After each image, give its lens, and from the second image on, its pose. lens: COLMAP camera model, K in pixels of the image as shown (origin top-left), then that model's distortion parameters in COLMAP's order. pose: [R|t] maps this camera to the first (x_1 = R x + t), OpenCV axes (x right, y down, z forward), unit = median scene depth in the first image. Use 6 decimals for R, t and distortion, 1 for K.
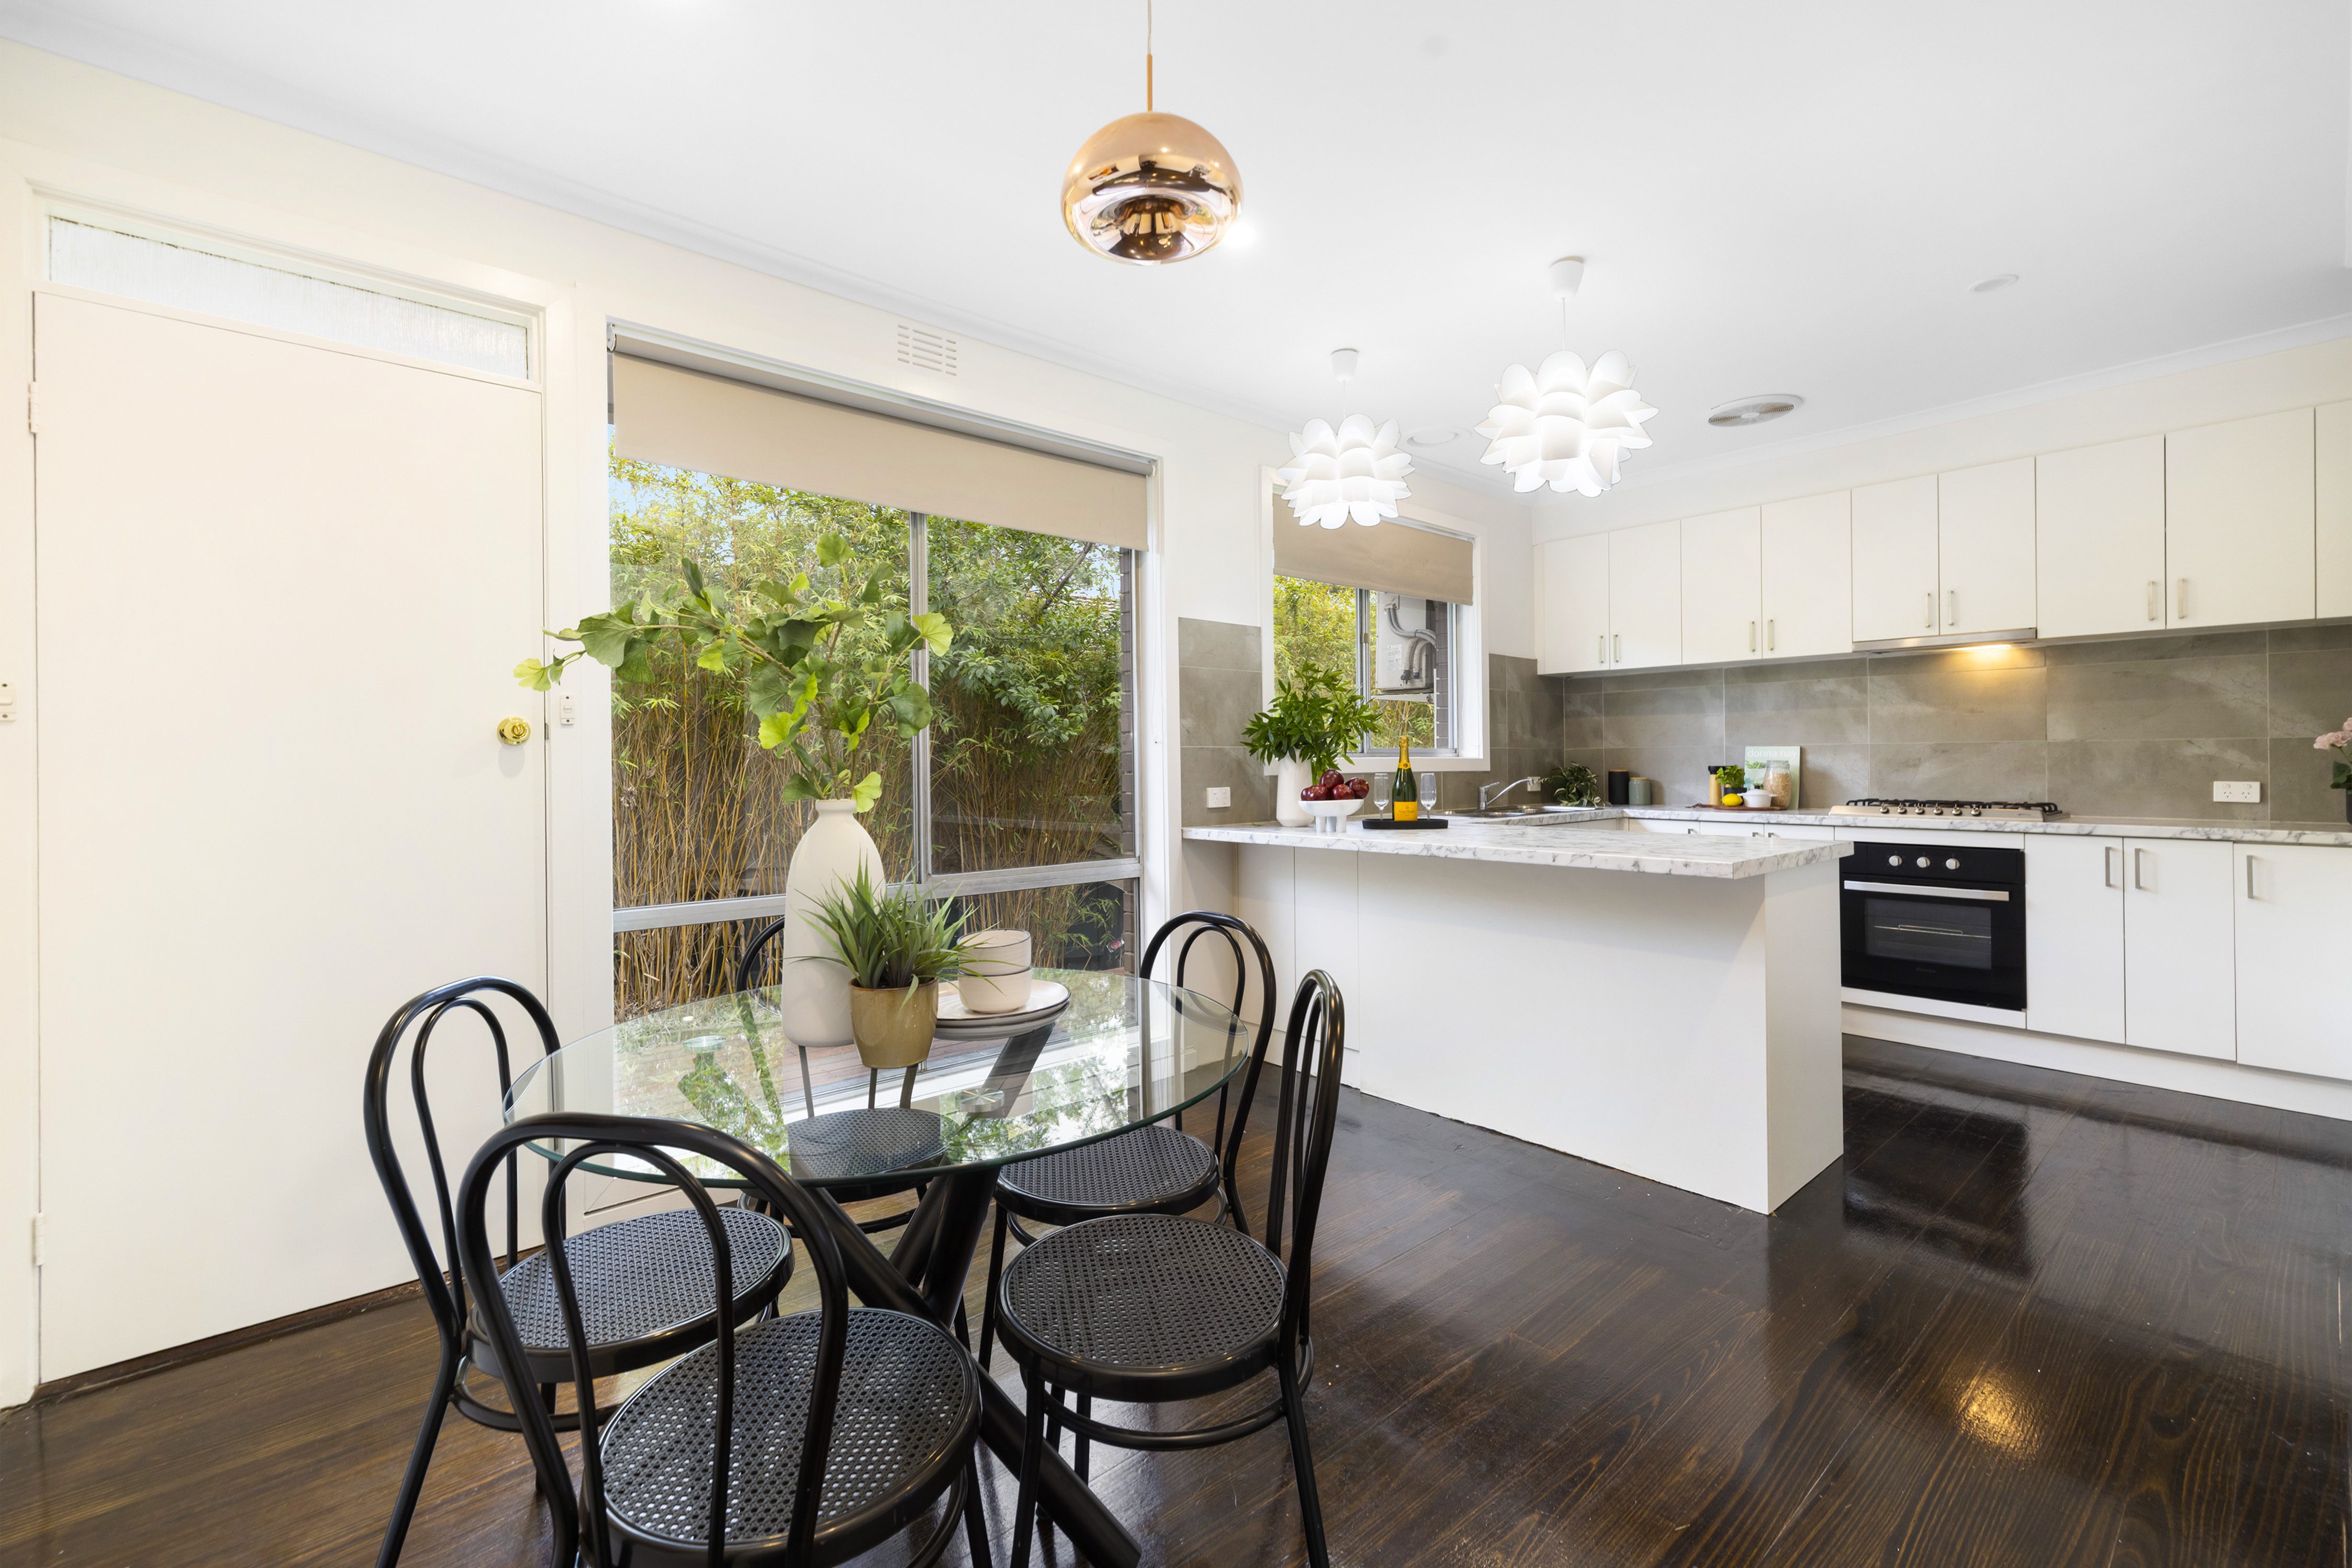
lens RADIAL K [[1014.9, 0, 1159.8], [0, 1014.9, 760.6], [0, 0, 1]] dist [0.001865, 0.000169]
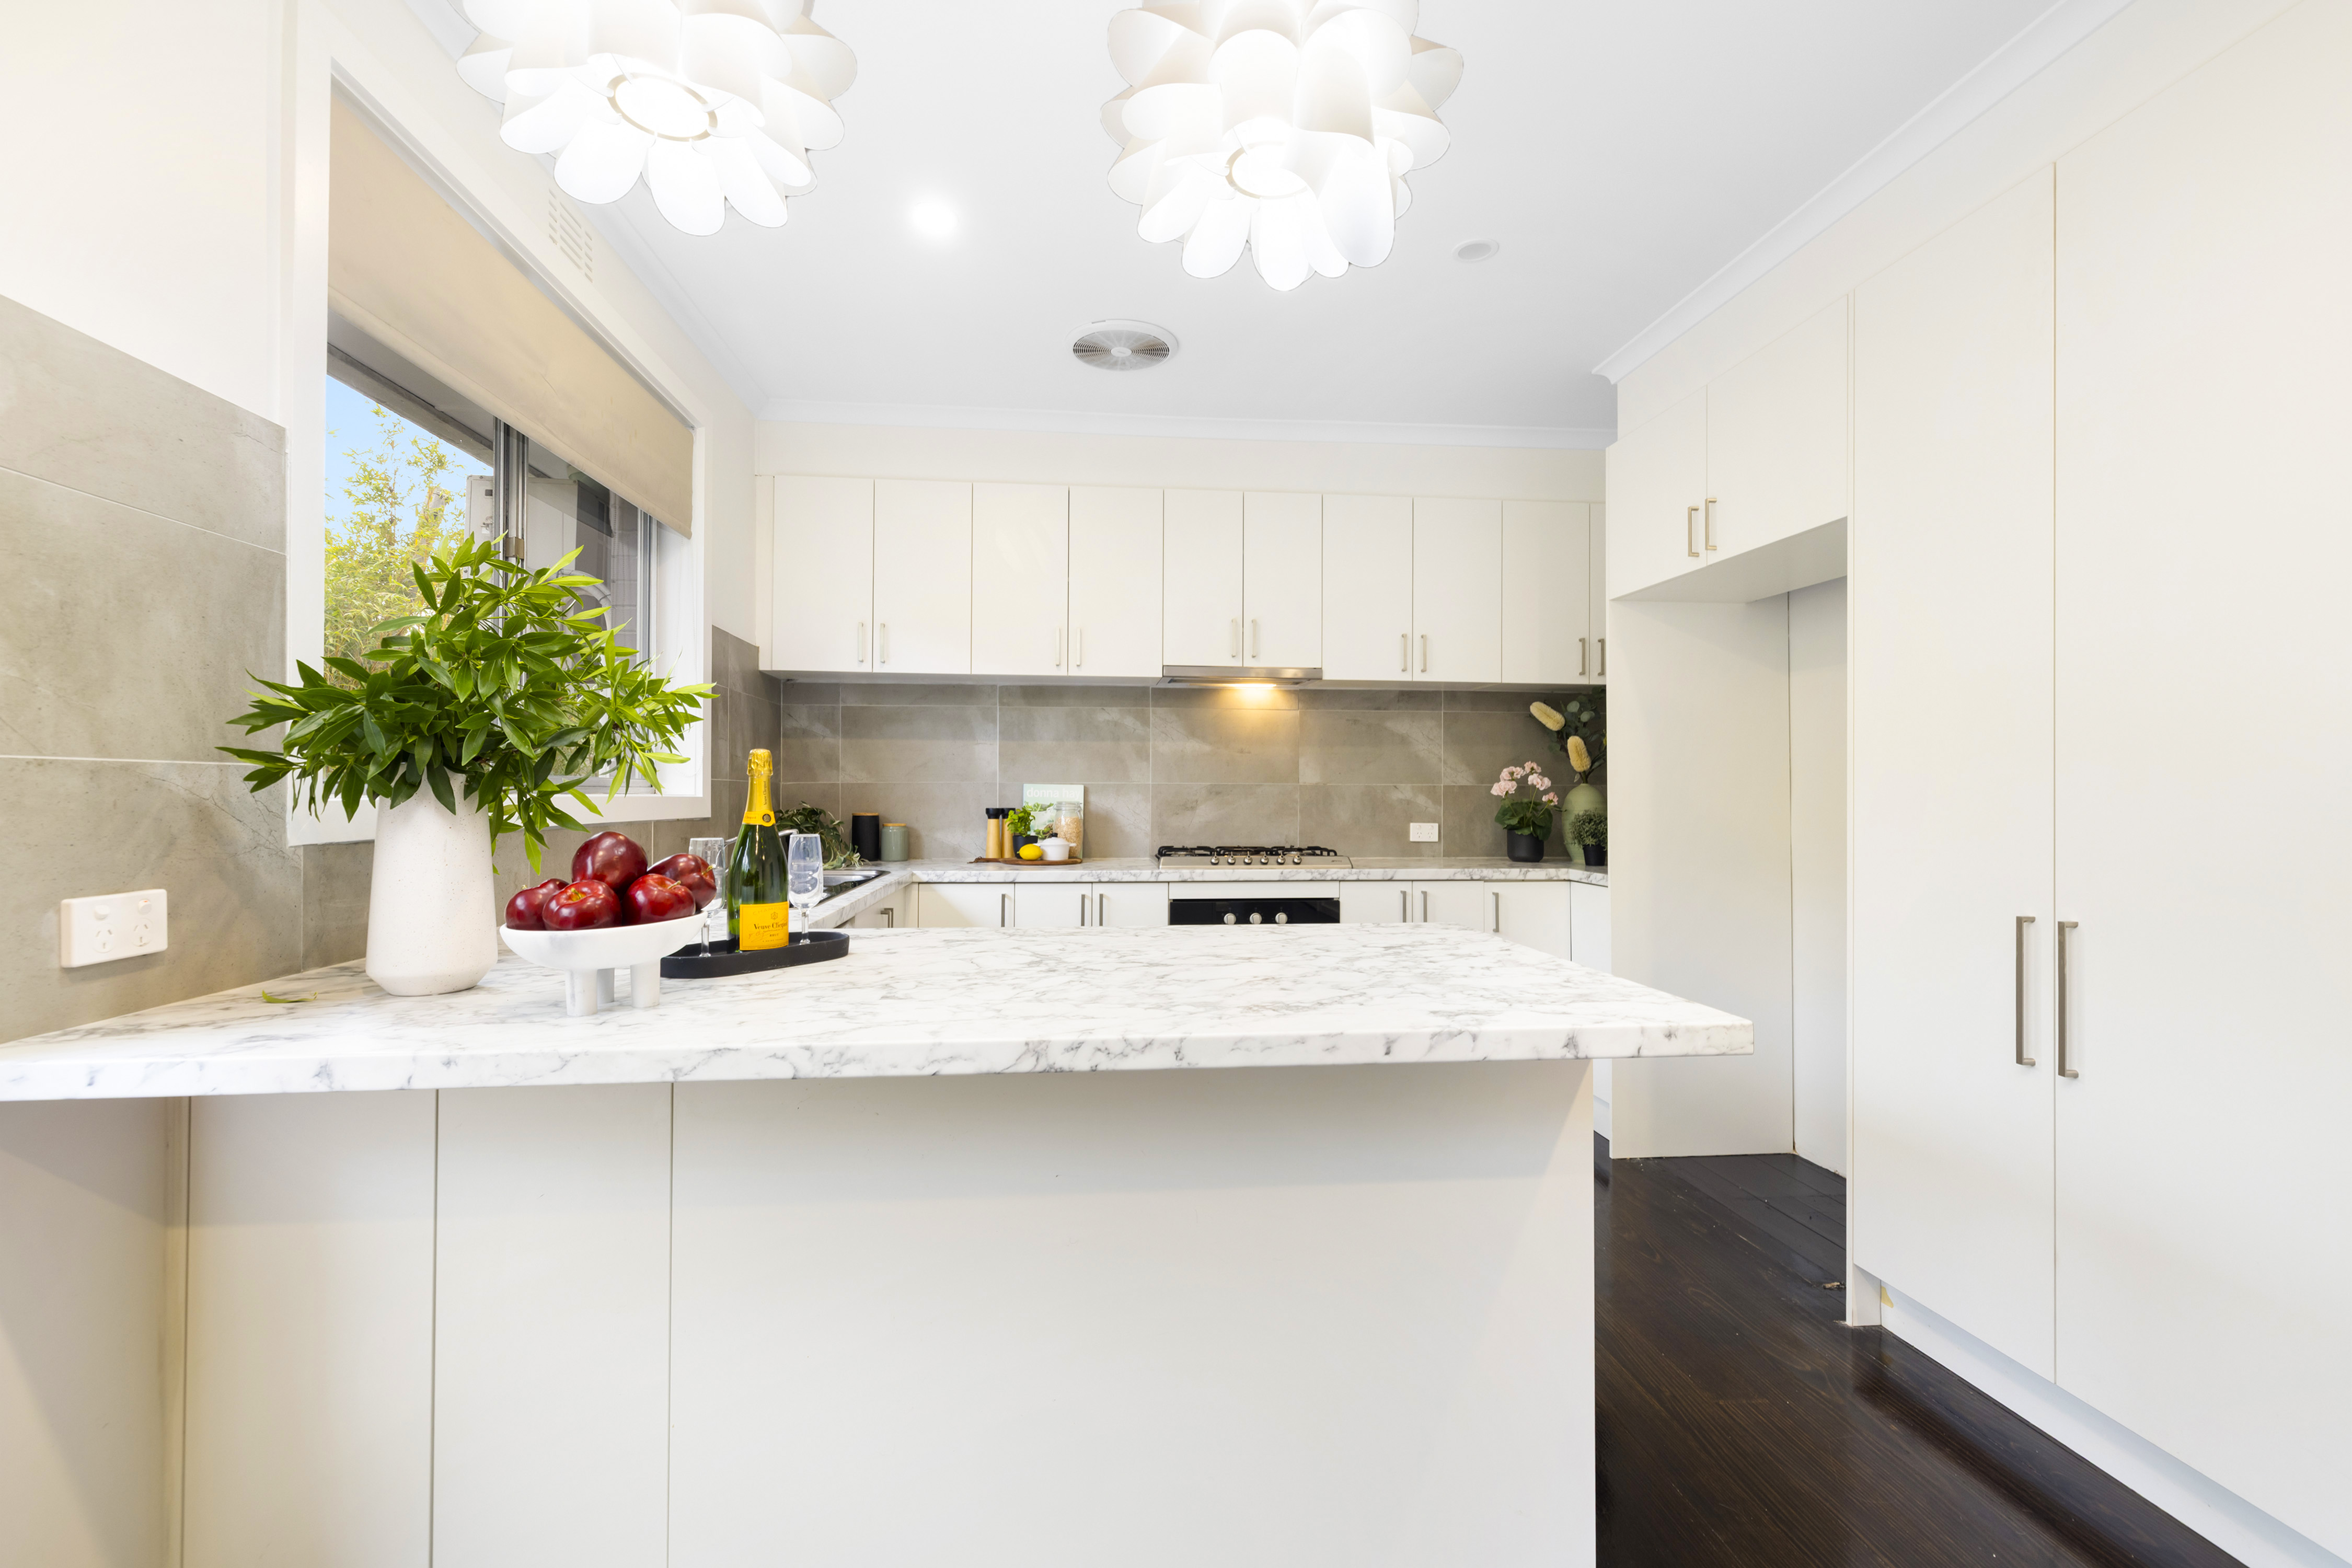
lens RADIAL K [[995.1, 0, 1168.4], [0, 995.1, 781.8], [0, 0, 1]] dist [-0.000005, -0.000065]
pose [[0.575717, 0.017866, 0.817454, -0.004897], [-0.008088, 0.999837, -0.016155, -0.004713], [-0.817609, 0.002689, 0.575768, 0.552222]]
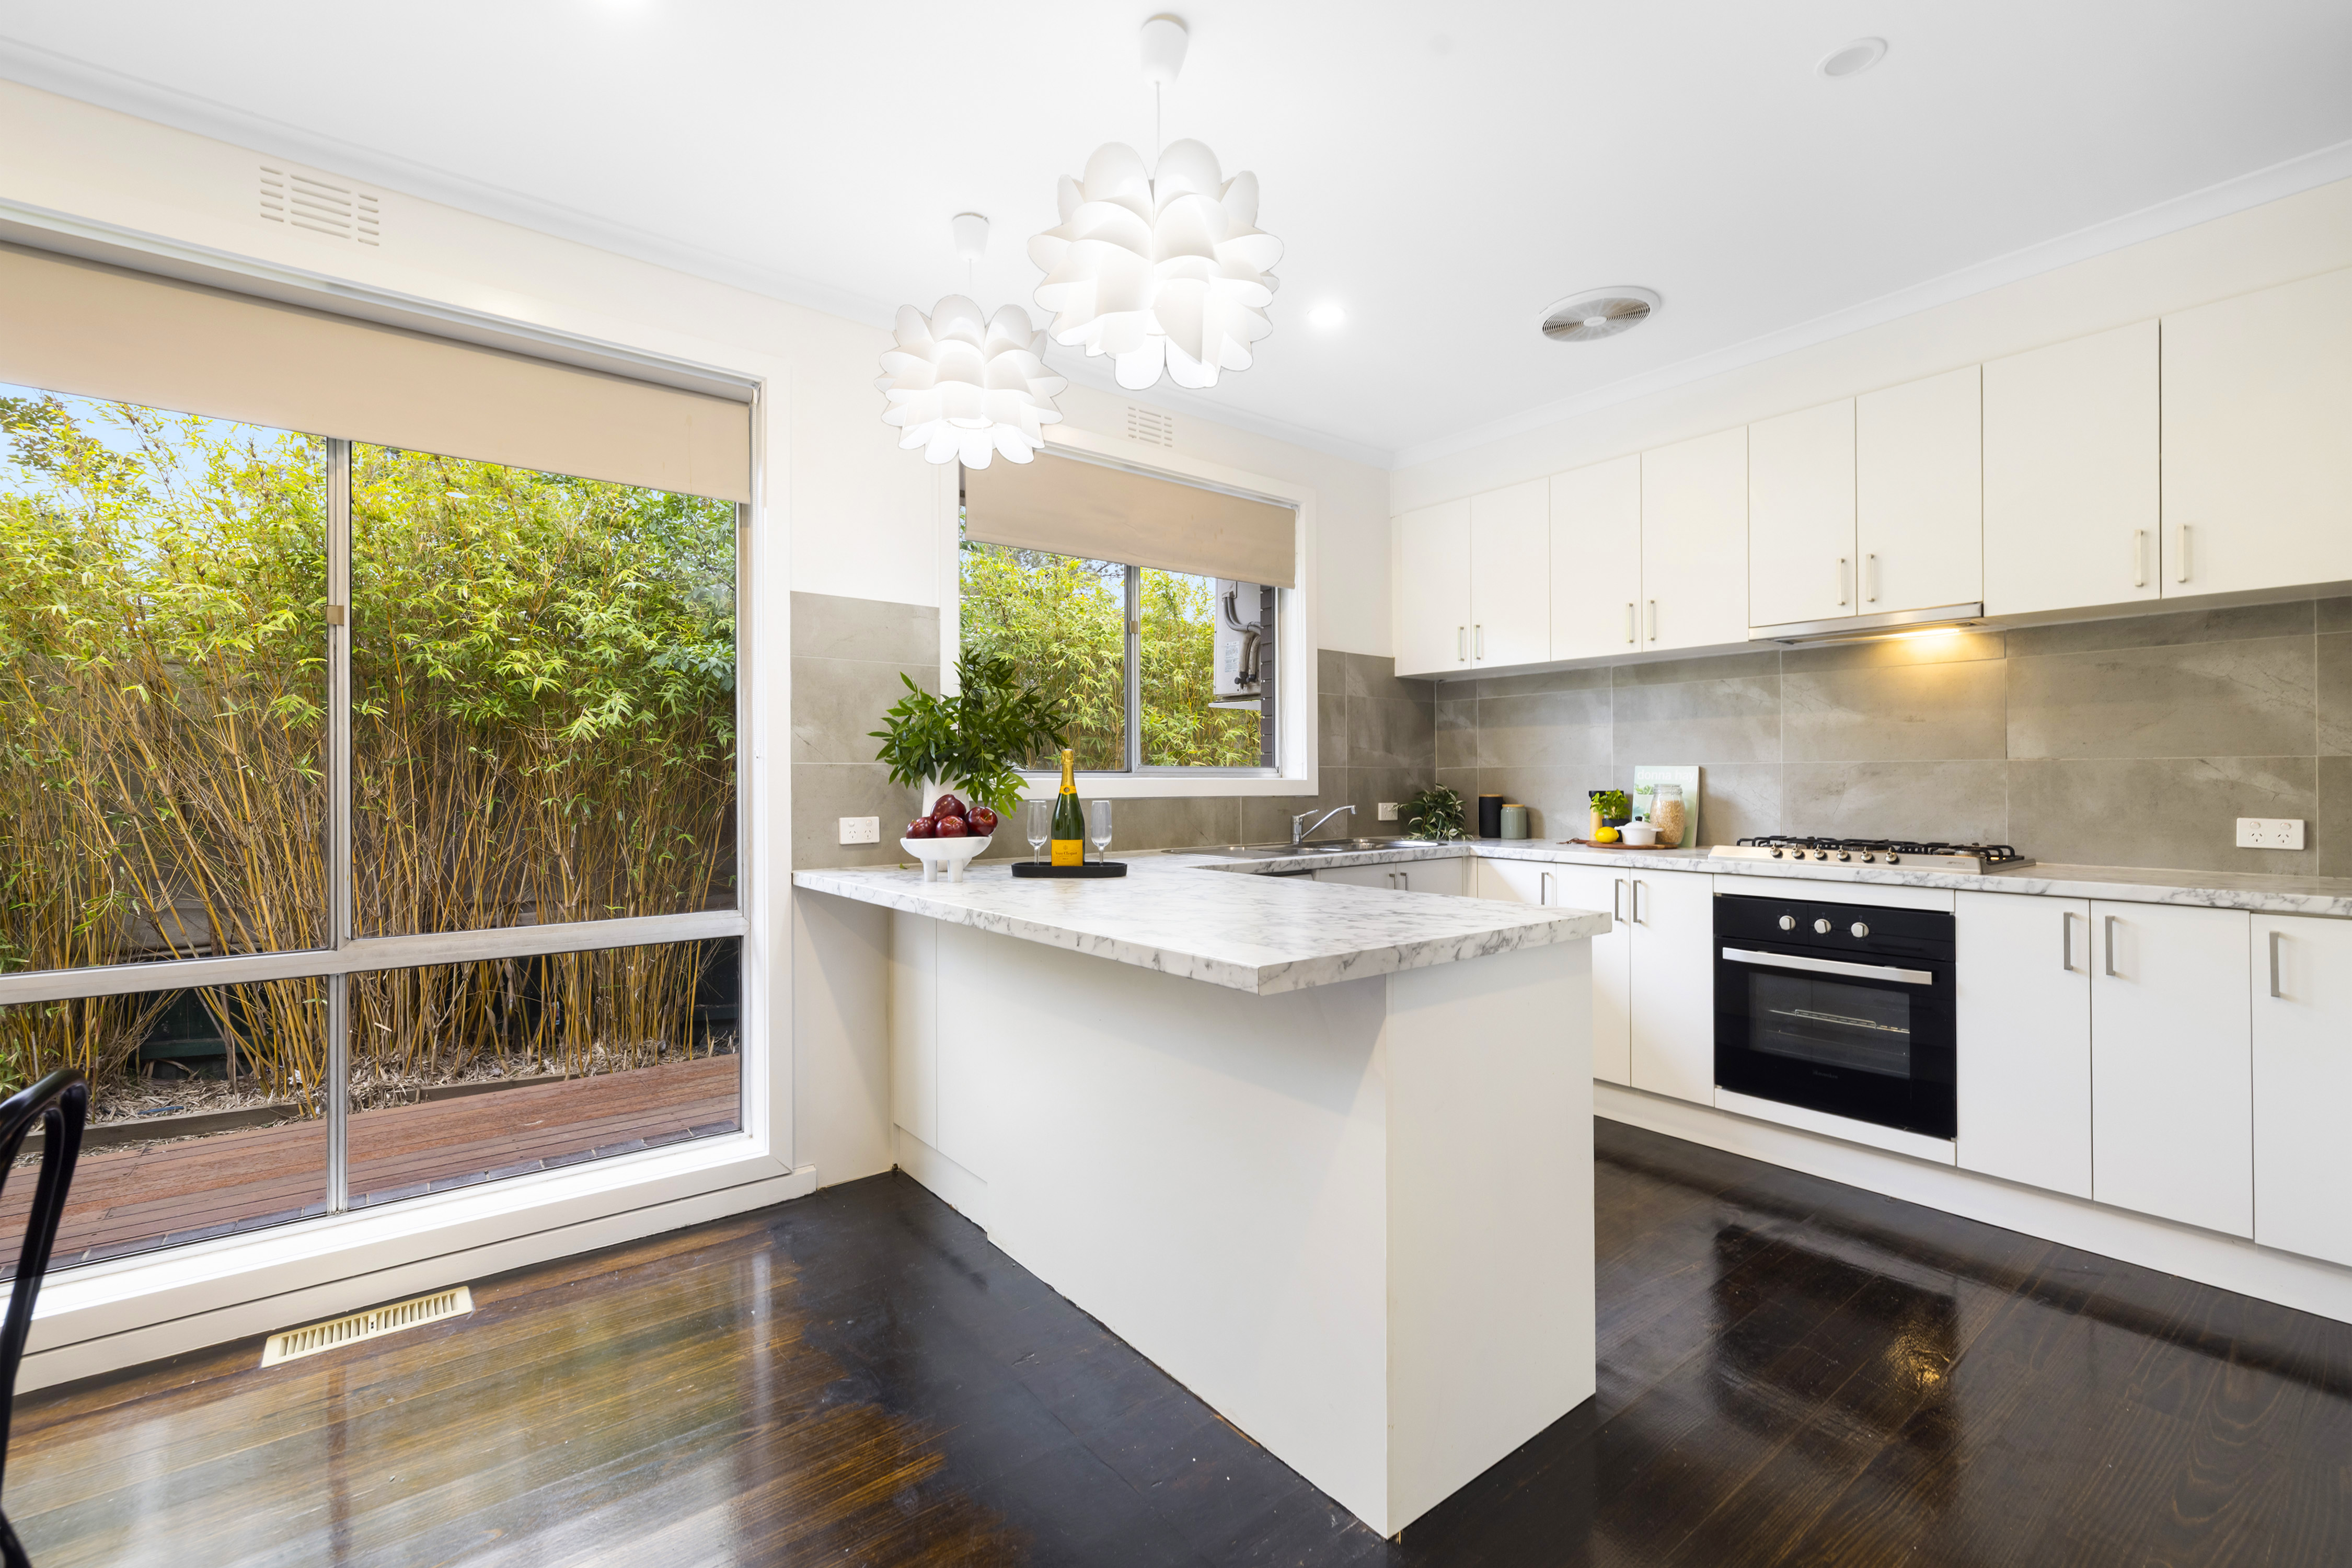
lens RADIAL K [[1013.5, 0, 1166.5], [0, 1013.5, 777.6], [0, 0, 1]] dist [0.001568, 0.000017]
pose [[0.998666, 0.004401, -0.051447, 0.314296], [-0.004461, 0.999990, -0.001044, -0.003210], [0.051442, 0.001272, 0.998675, 0.246792]]
